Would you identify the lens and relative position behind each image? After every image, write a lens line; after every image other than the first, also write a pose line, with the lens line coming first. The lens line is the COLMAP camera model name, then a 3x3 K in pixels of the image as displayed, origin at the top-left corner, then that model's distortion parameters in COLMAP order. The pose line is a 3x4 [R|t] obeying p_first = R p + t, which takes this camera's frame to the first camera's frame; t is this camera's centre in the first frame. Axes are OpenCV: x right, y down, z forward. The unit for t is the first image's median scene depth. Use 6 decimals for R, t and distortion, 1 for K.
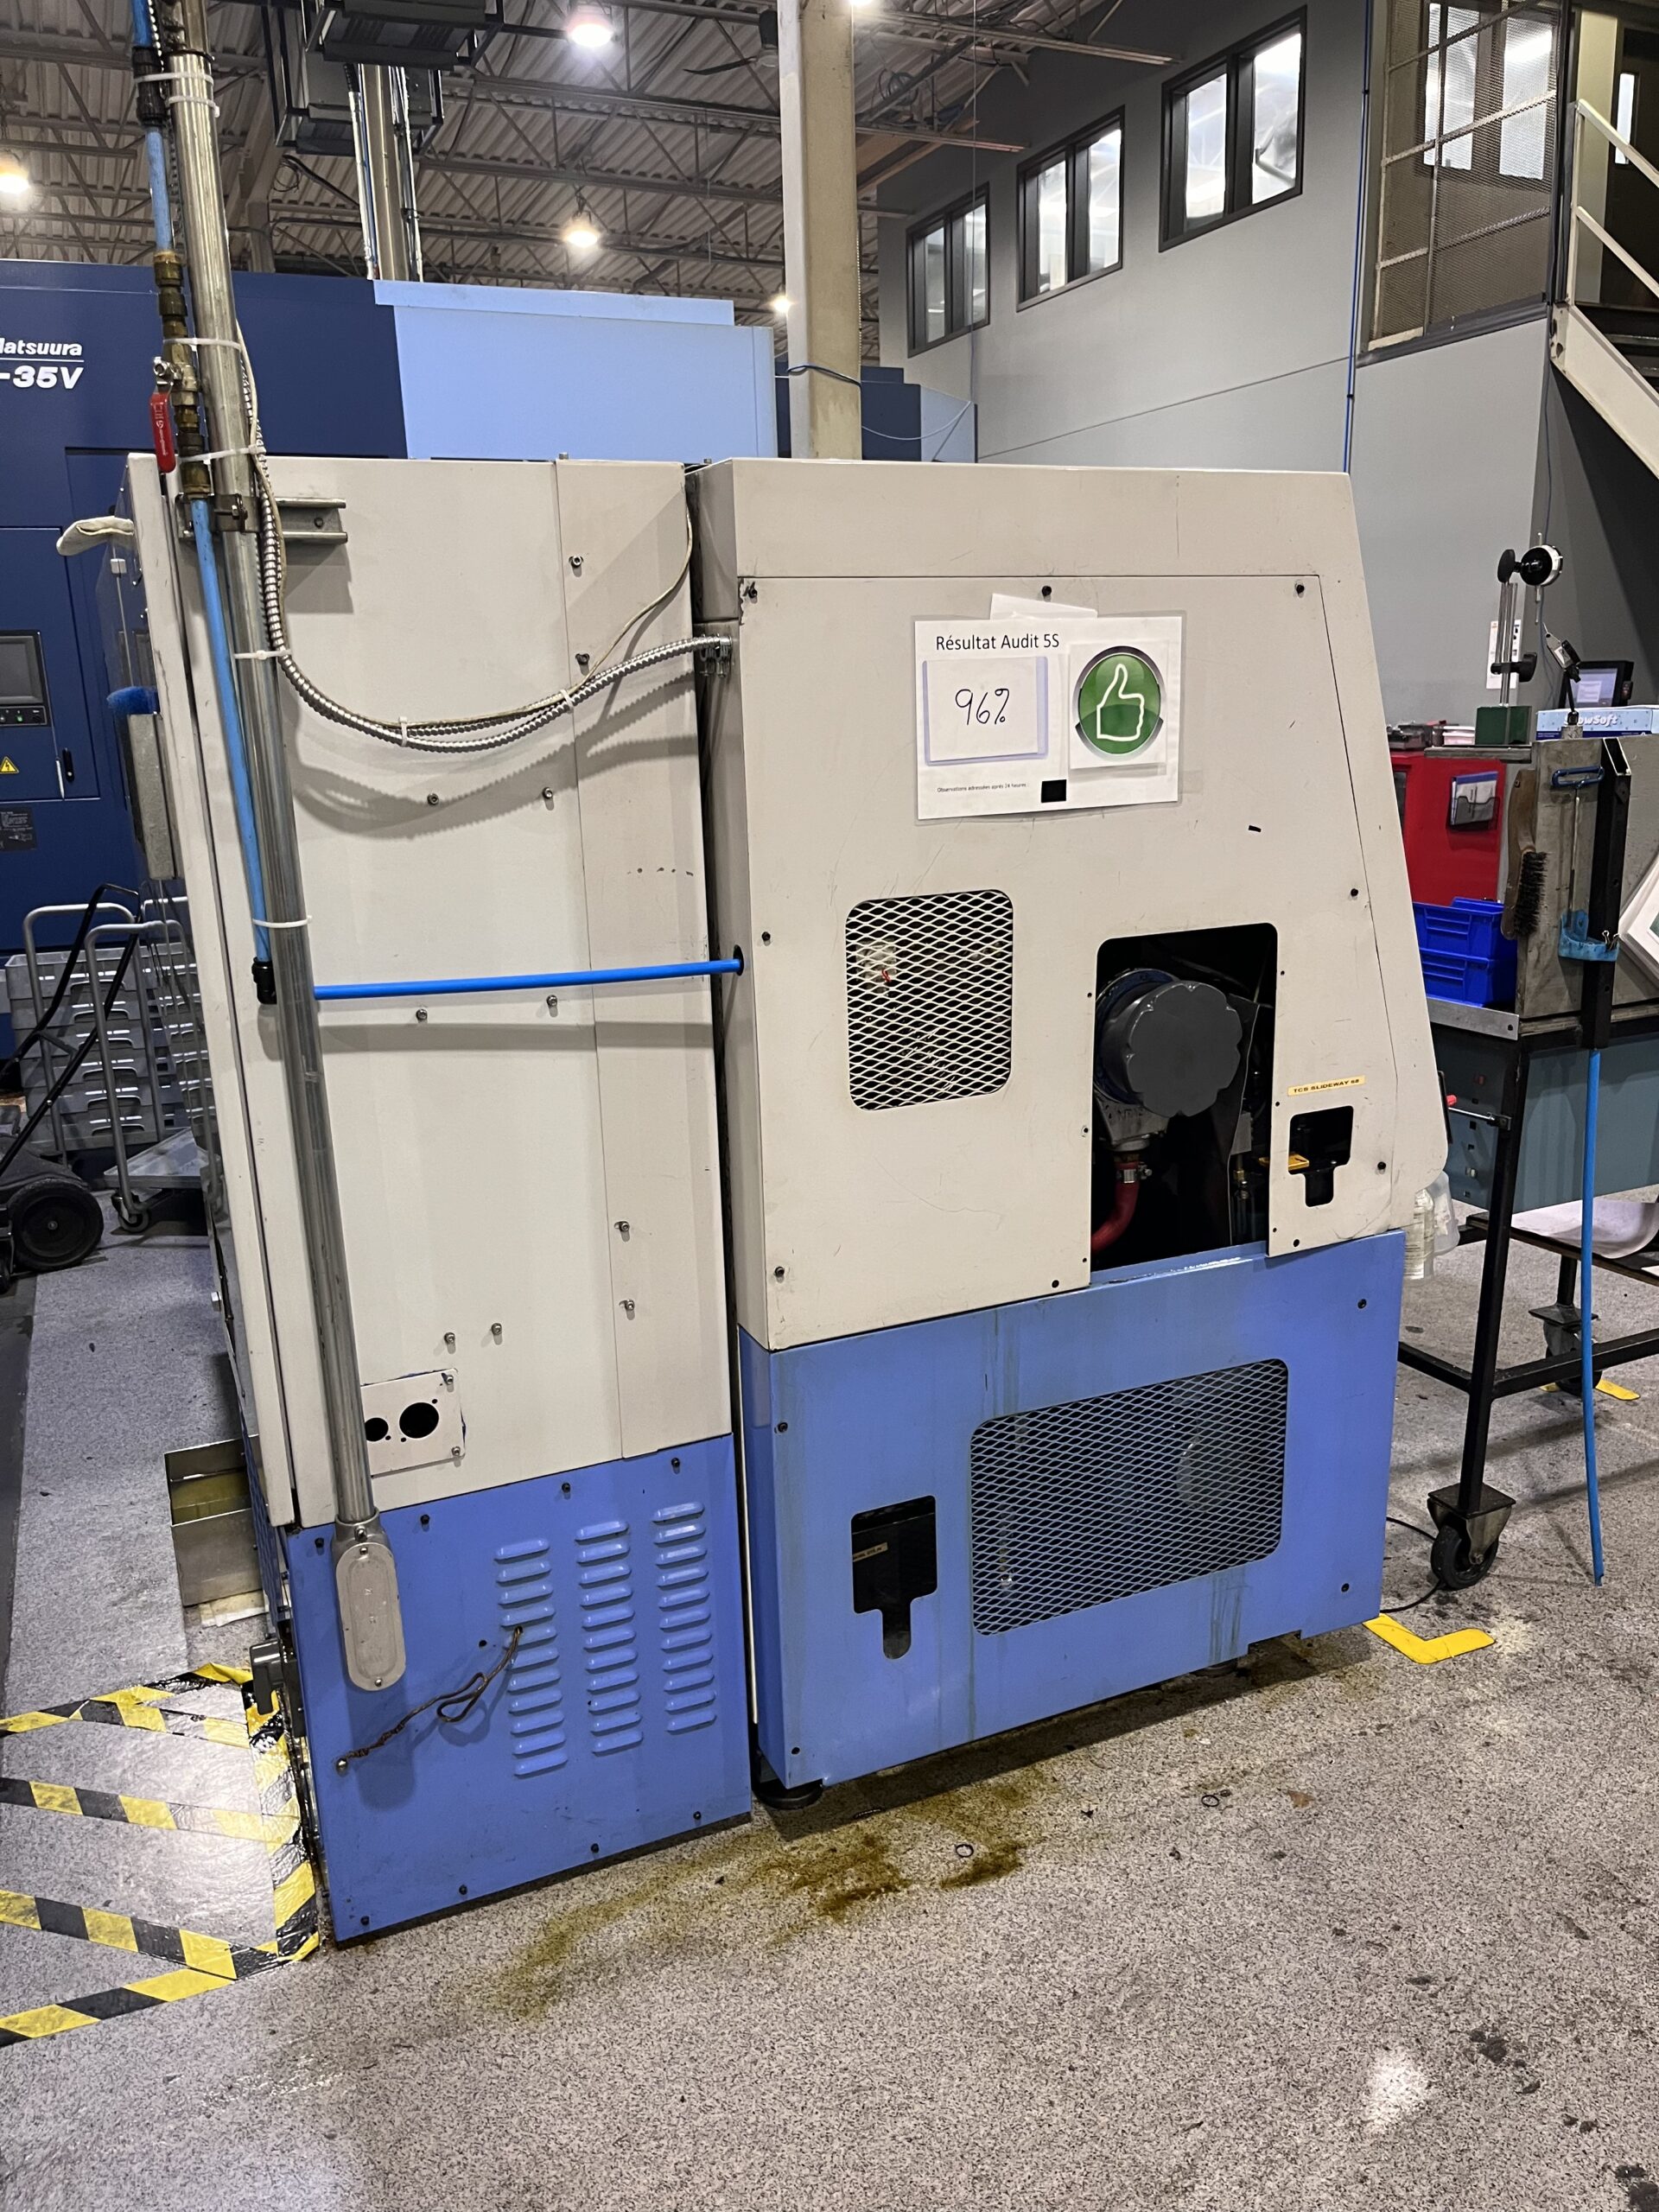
lens RADIAL K [[1658.5, 0, 829.5], [0, 1658.5, 1106.0], [0, 0, 1]] dist [0.014921, 0.003313]
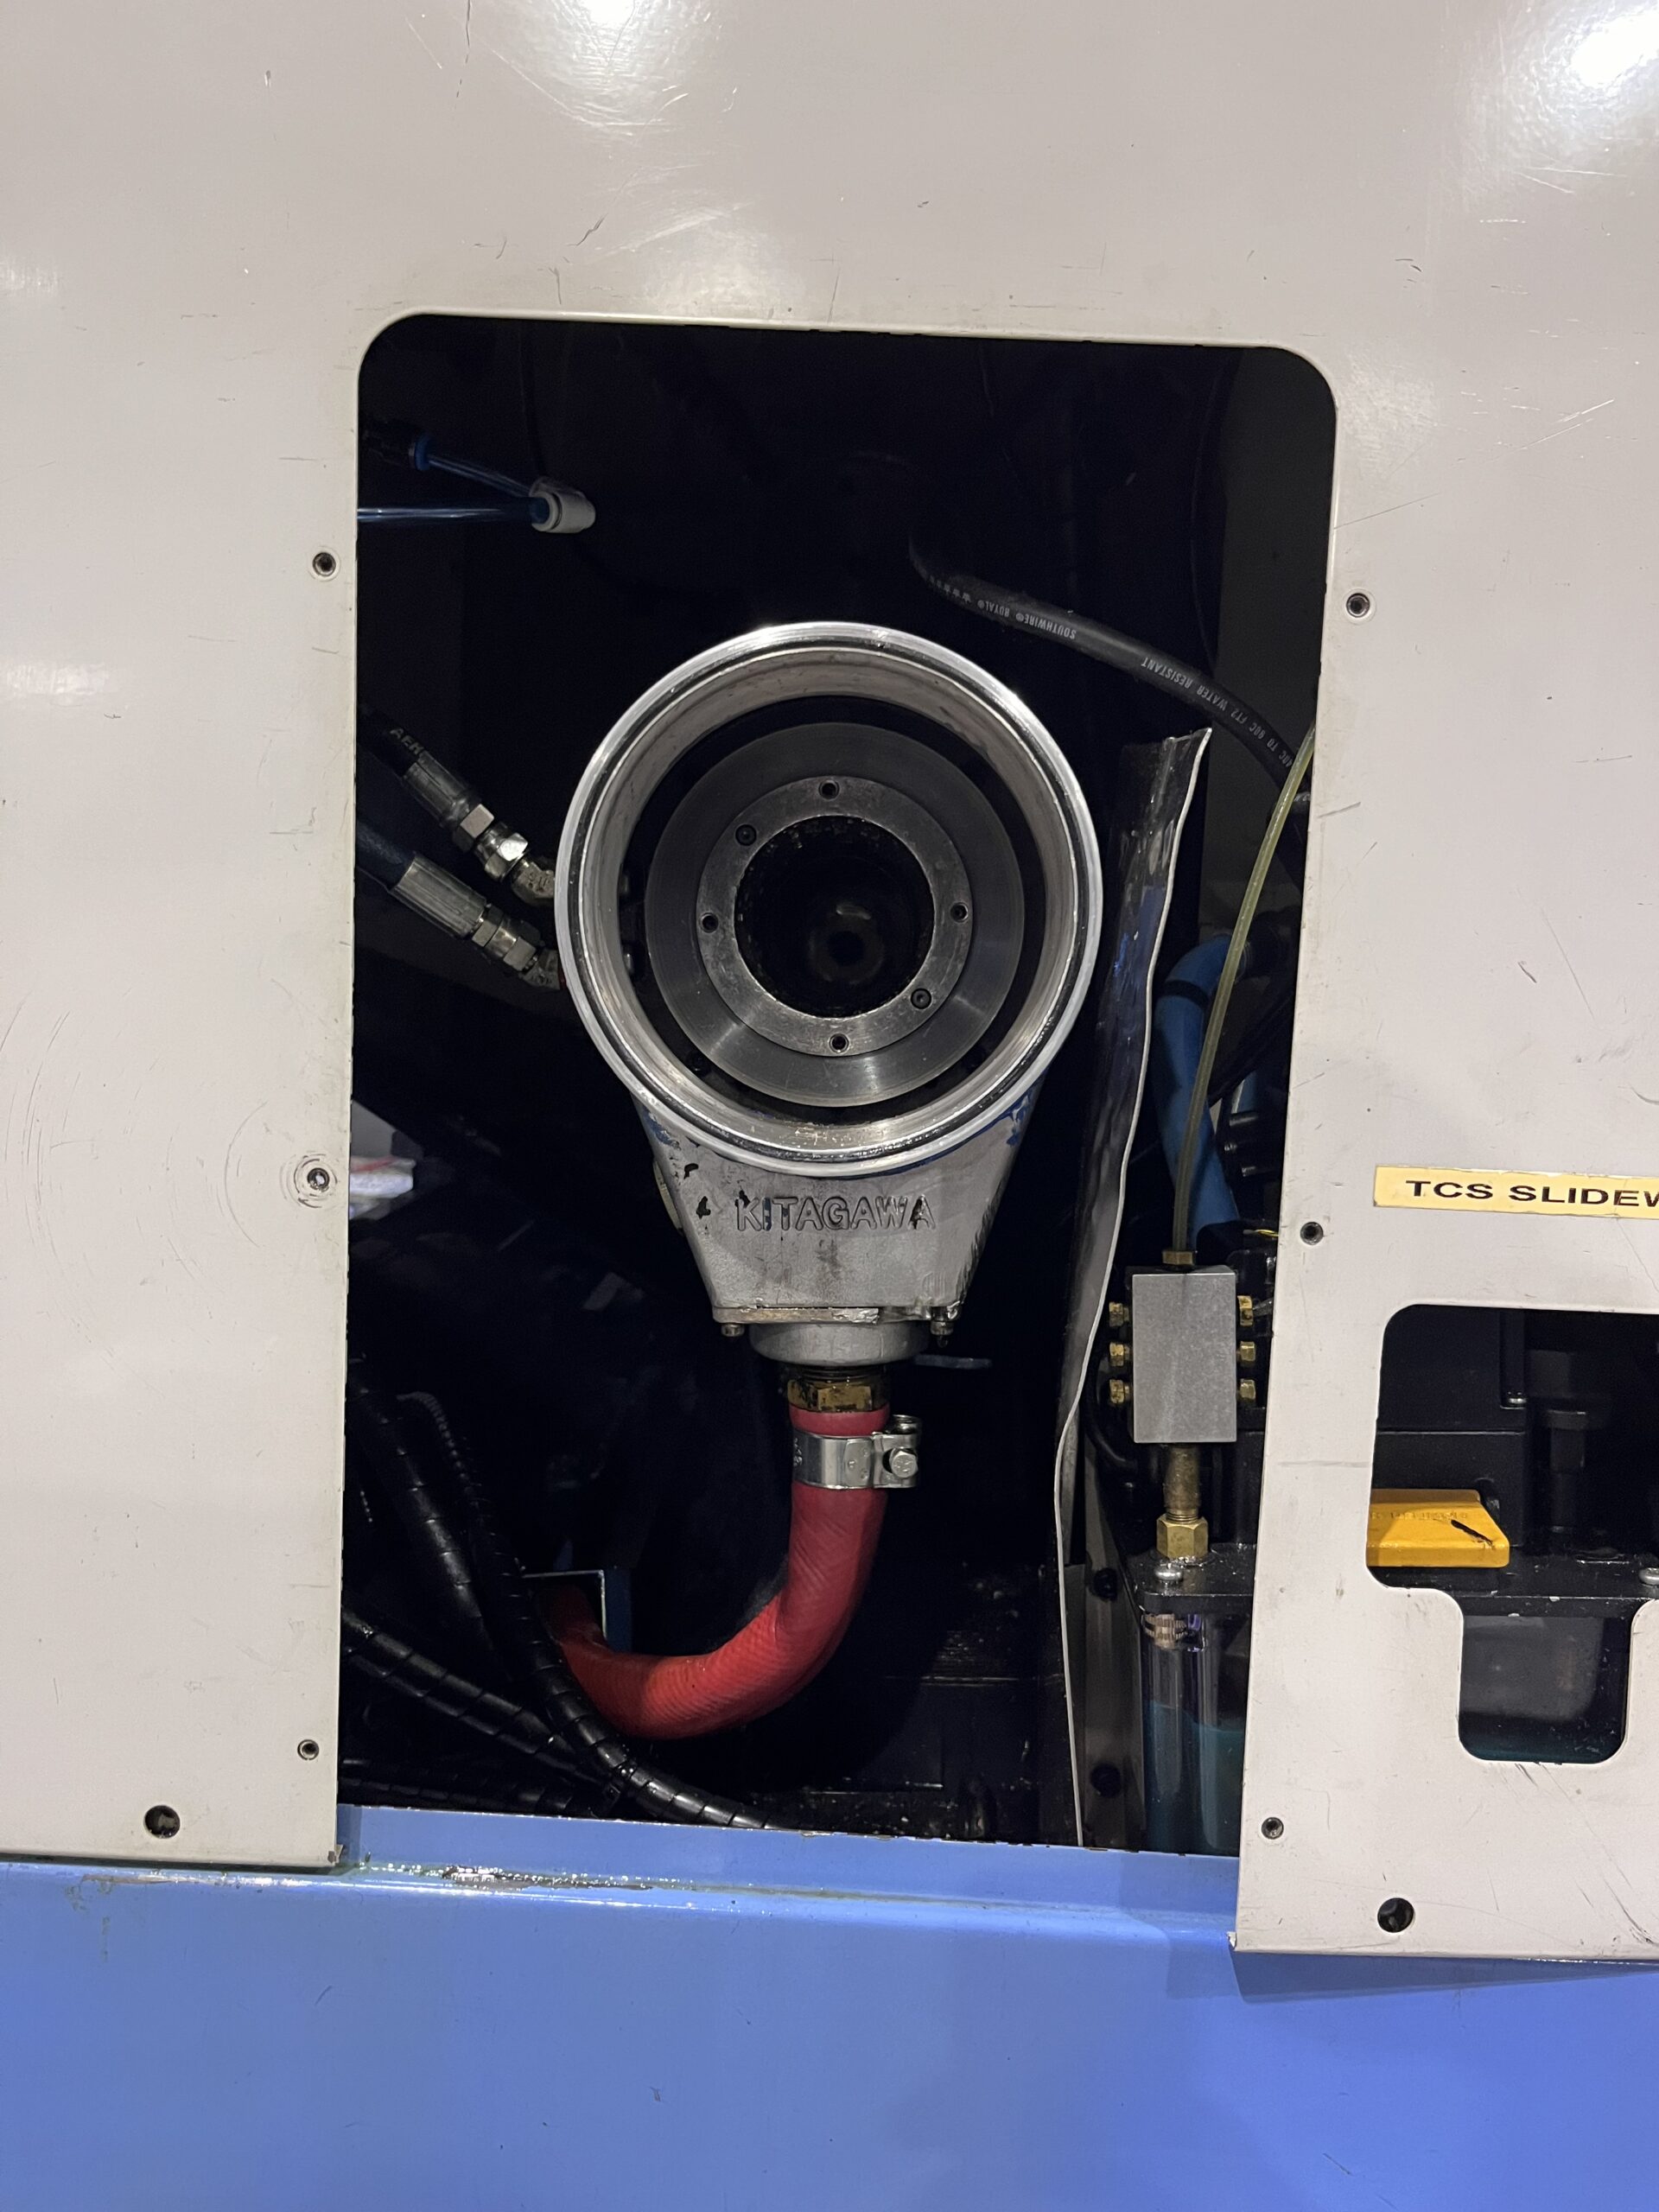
lens RADIAL K [[1658.5, 0, 829.5], [0, 1658.5, 1106.0], [0, 0, 1]] dist [0.014921, 0.003313]
pose [[0.910402, 0.108229, -0.399318, 0.291287], [-0.174291, 0.975682, -0.132920, 0.021891], [0.375222, 0.190608, 0.907126, 0.761634]]
